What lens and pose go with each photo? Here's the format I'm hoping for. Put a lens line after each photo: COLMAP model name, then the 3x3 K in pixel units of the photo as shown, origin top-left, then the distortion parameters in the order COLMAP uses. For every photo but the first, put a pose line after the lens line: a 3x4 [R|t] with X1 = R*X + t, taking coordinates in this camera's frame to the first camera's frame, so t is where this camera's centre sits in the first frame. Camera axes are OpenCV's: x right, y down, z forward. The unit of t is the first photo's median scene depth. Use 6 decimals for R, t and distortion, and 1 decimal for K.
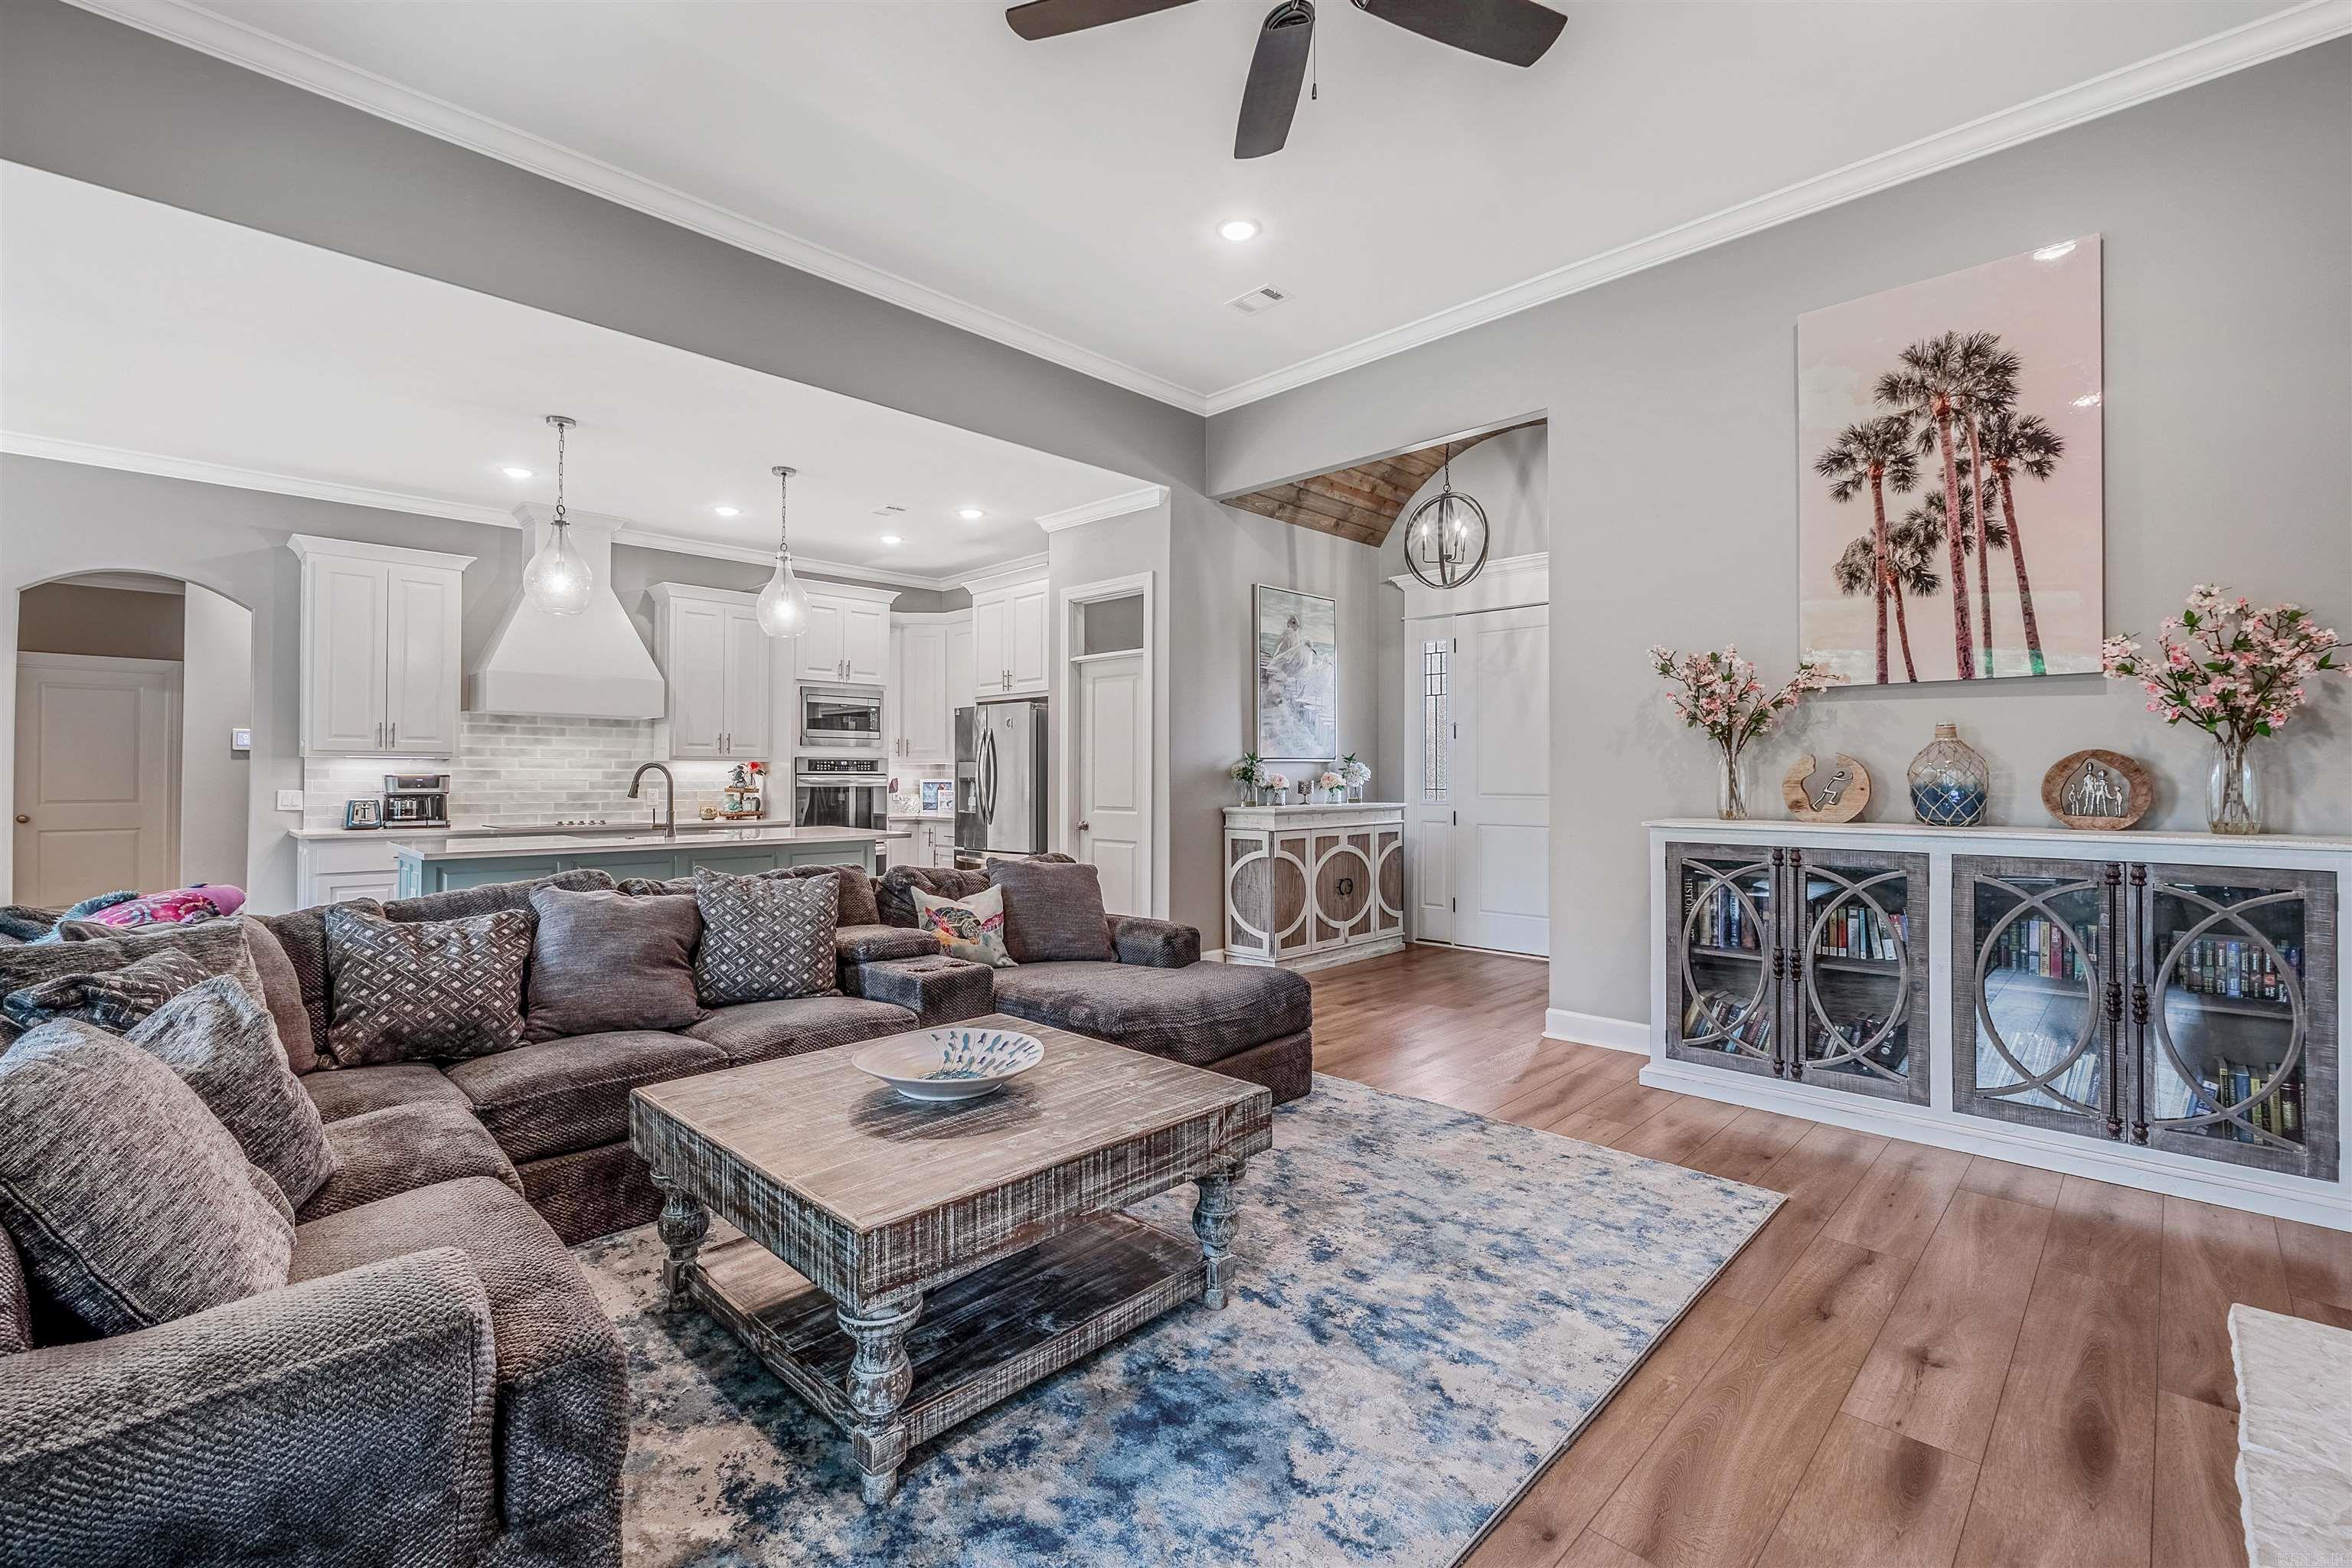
lens RADIAL K [[1027.7, 0, 1176.0], [0, 1027.7, 784.0], [0, 0, 1]] dist [-0.000306, -0.000031]
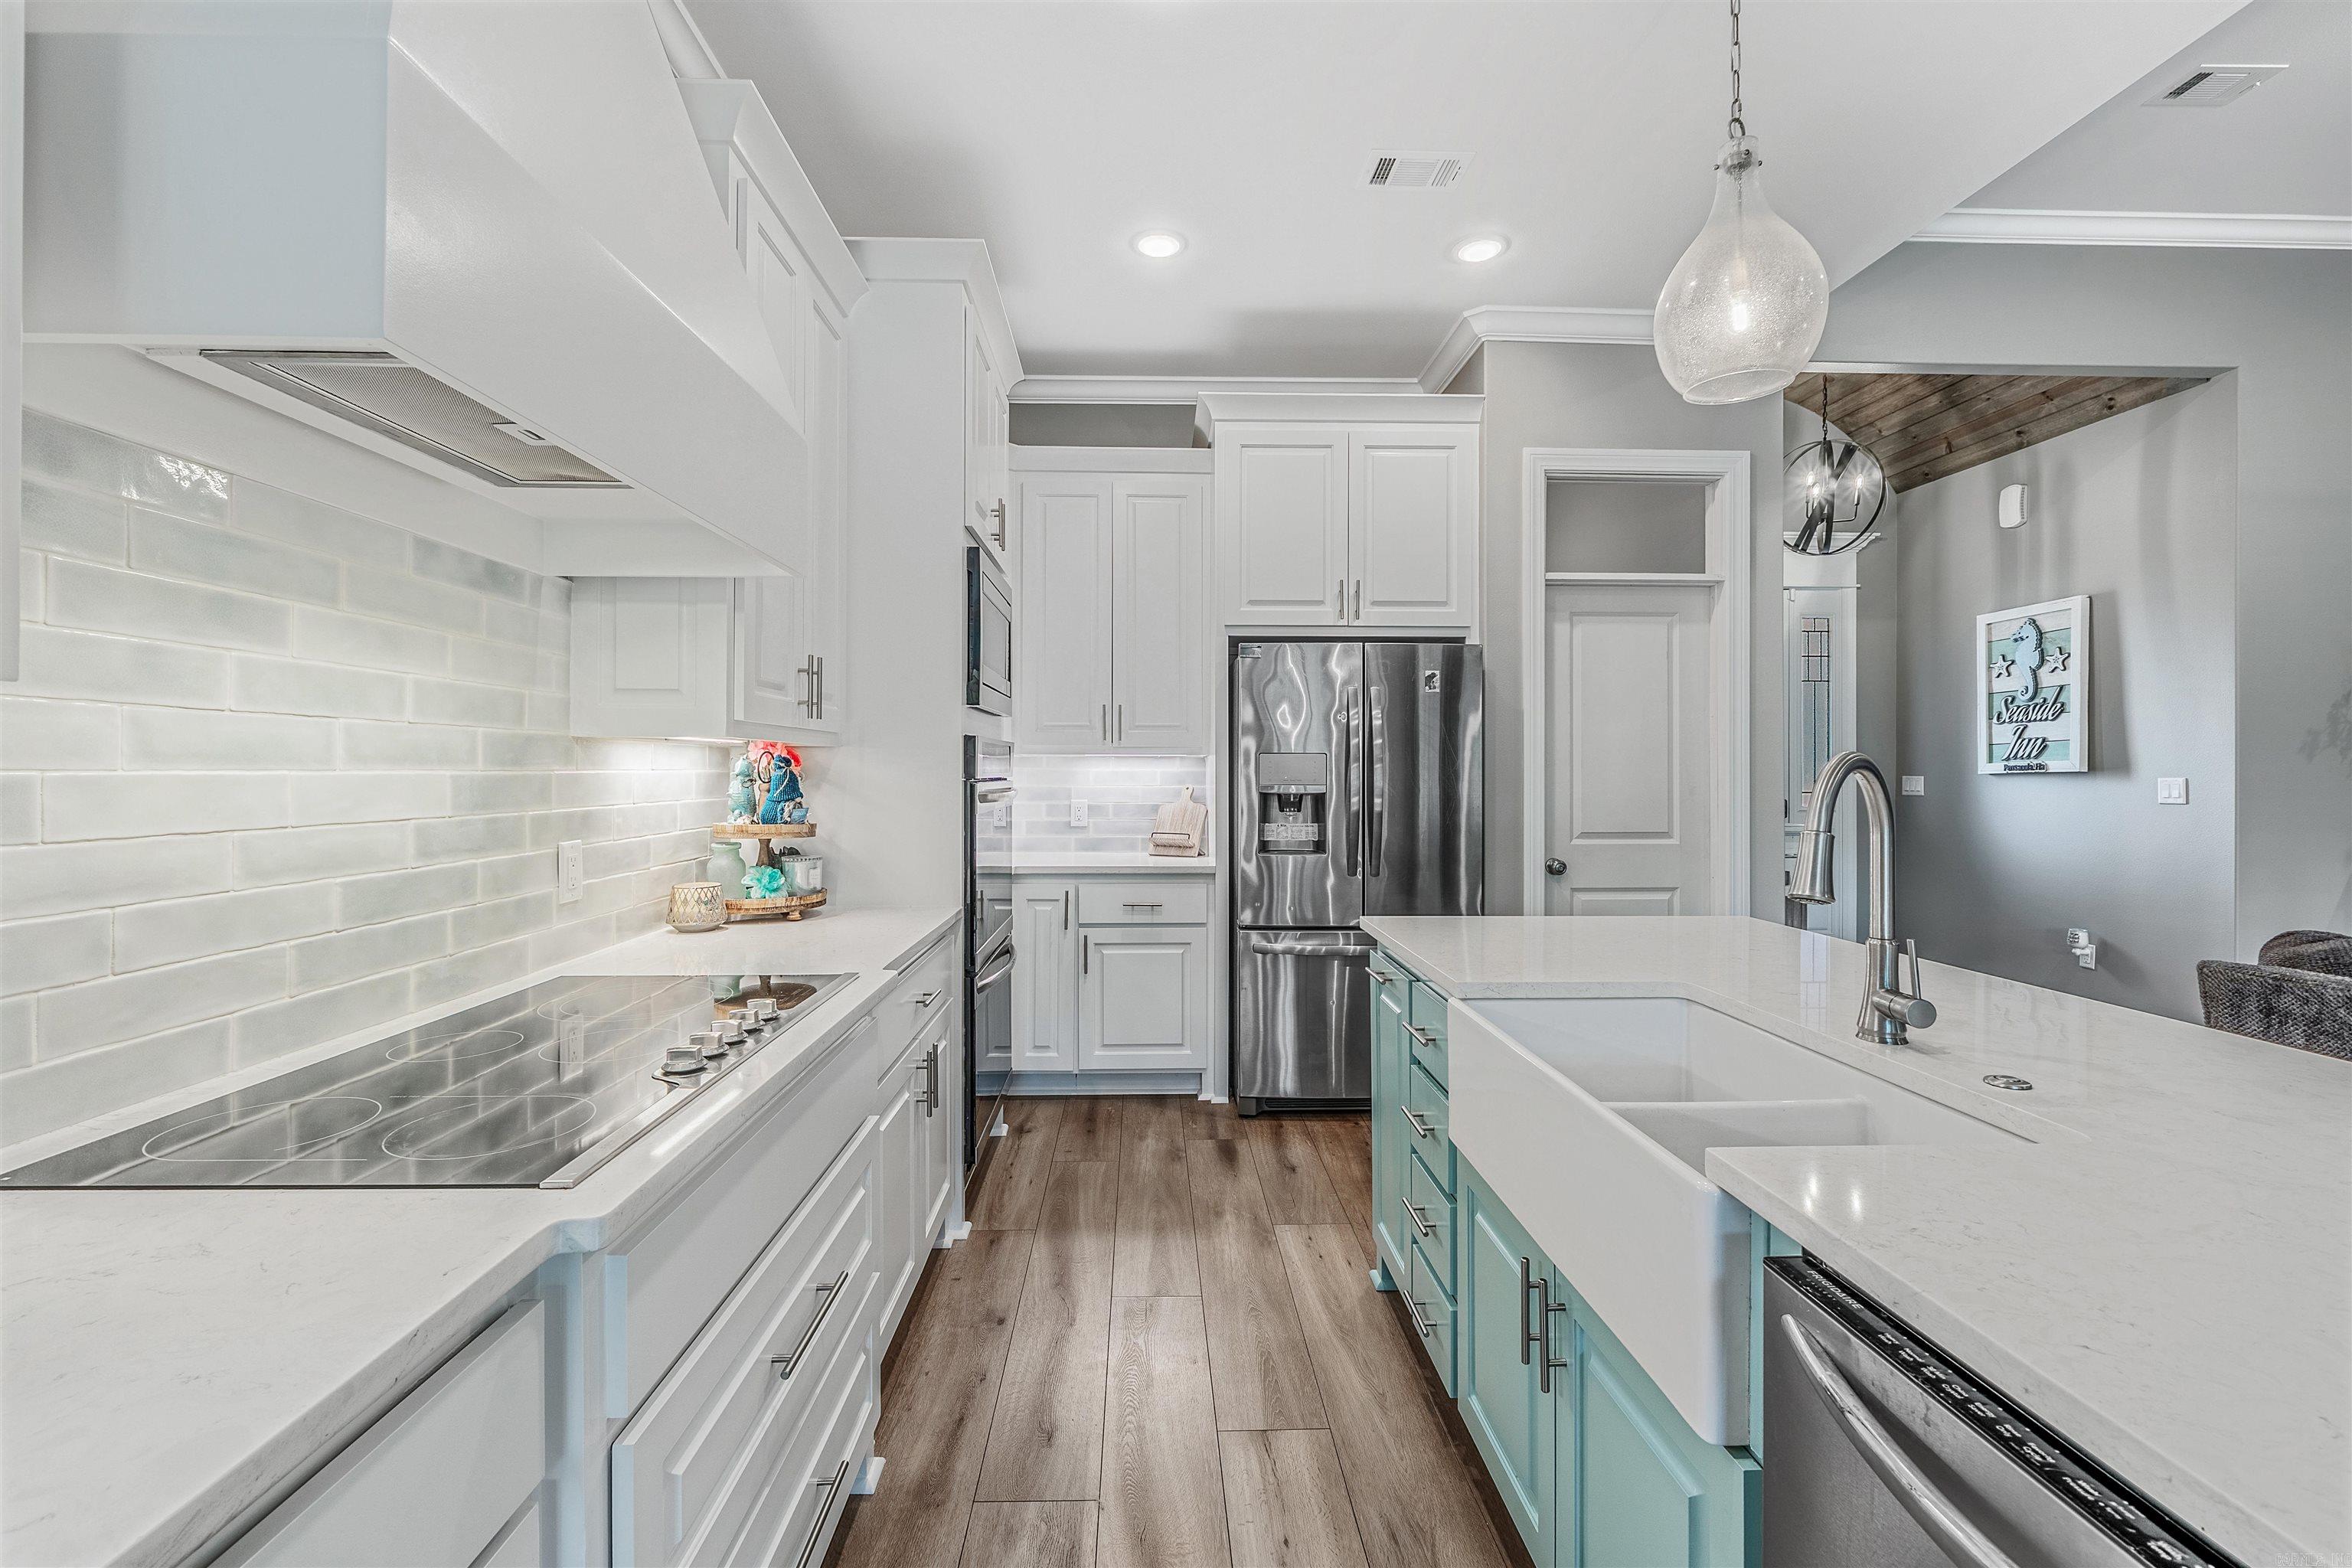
lens RADIAL K [[991.1, 0, 1176.0], [0, 991.1, 784.0], [0, 0, 1]] dist [0.000755, 0.000043]
pose [[0.696894, -0.011938, 0.717075, -0.623863], [0.003348, 0.999905, 0.013393, -0.013823], [-0.717167, -0.006933, 0.696867, 0.754777]]
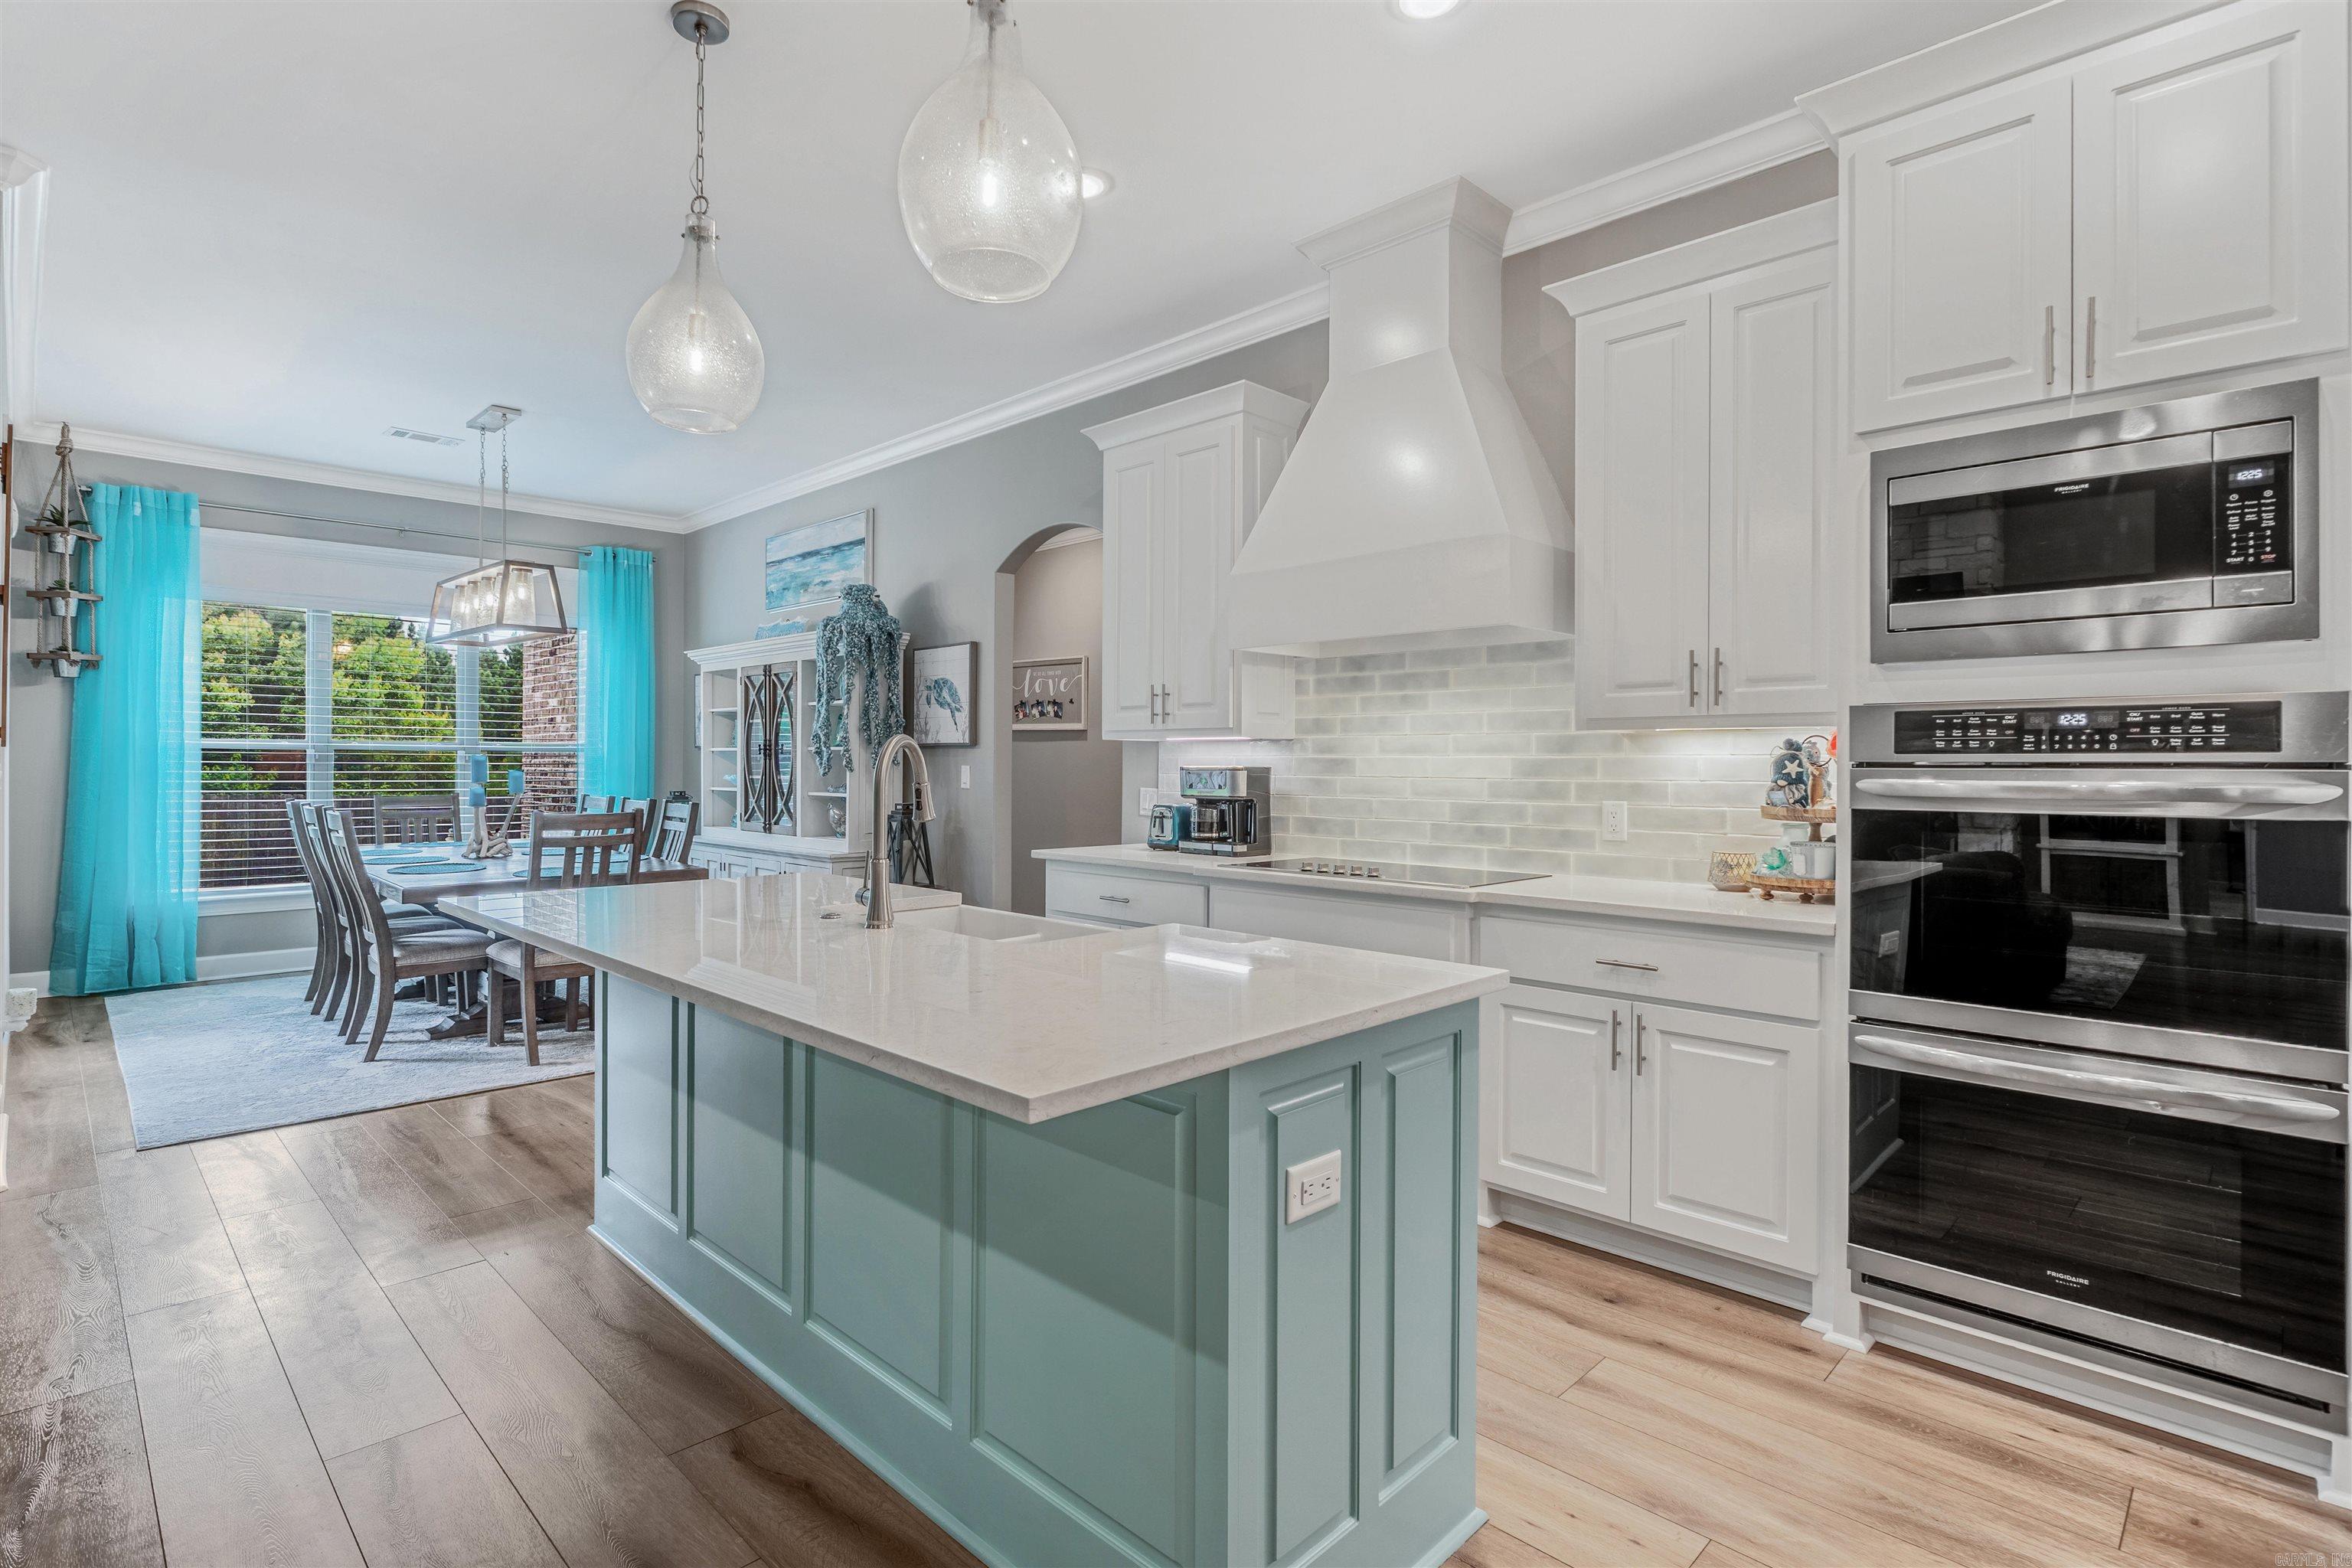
lens RADIAL K [[1143.1, 0, 1176.0], [0, 1143.1, 784.0], [0, 0, 1]] dist [0.000820, 0.000146]
pose [[-0.004054, 0.016763, -0.999851, -0.051722], [-0.007720, 0.999829, 0.016794, -0.009065], [0.999962, 0.007786, -0.003924, 0.879591]]
